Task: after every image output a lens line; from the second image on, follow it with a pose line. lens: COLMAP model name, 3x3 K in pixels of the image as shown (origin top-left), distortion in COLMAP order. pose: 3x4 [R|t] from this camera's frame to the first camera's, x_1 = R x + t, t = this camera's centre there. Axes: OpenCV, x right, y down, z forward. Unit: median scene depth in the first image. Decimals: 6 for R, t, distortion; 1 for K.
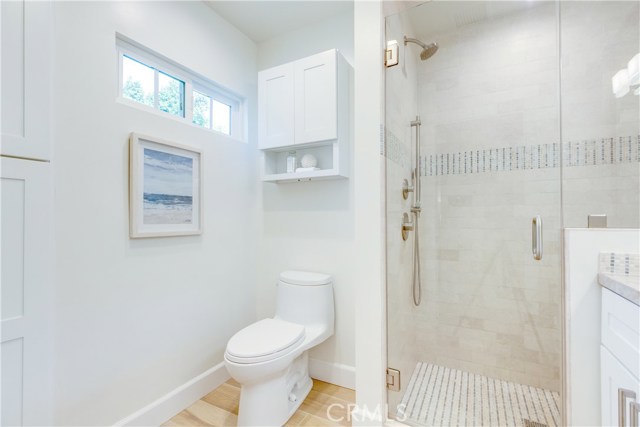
lens RADIAL K [[292.0, 0, 319.7], [0, 292.0, 214.8], [0, 0, 1]] dist [0.010524, -0.002040]
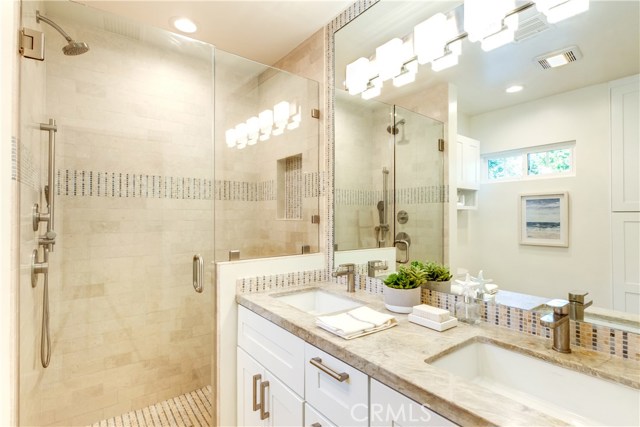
lens RADIAL K [[315.8, 0, 320.9], [0, 315.8, 213.3], [0, 0, 1]] dist [-0.000334, 0.000204]
pose [[0.417598, 0.008004, 0.908597, -0.126553], [-0.006828, 0.999961, -0.005671, -0.097355], [-0.908606, -0.003835, 0.417636, 0.017008]]
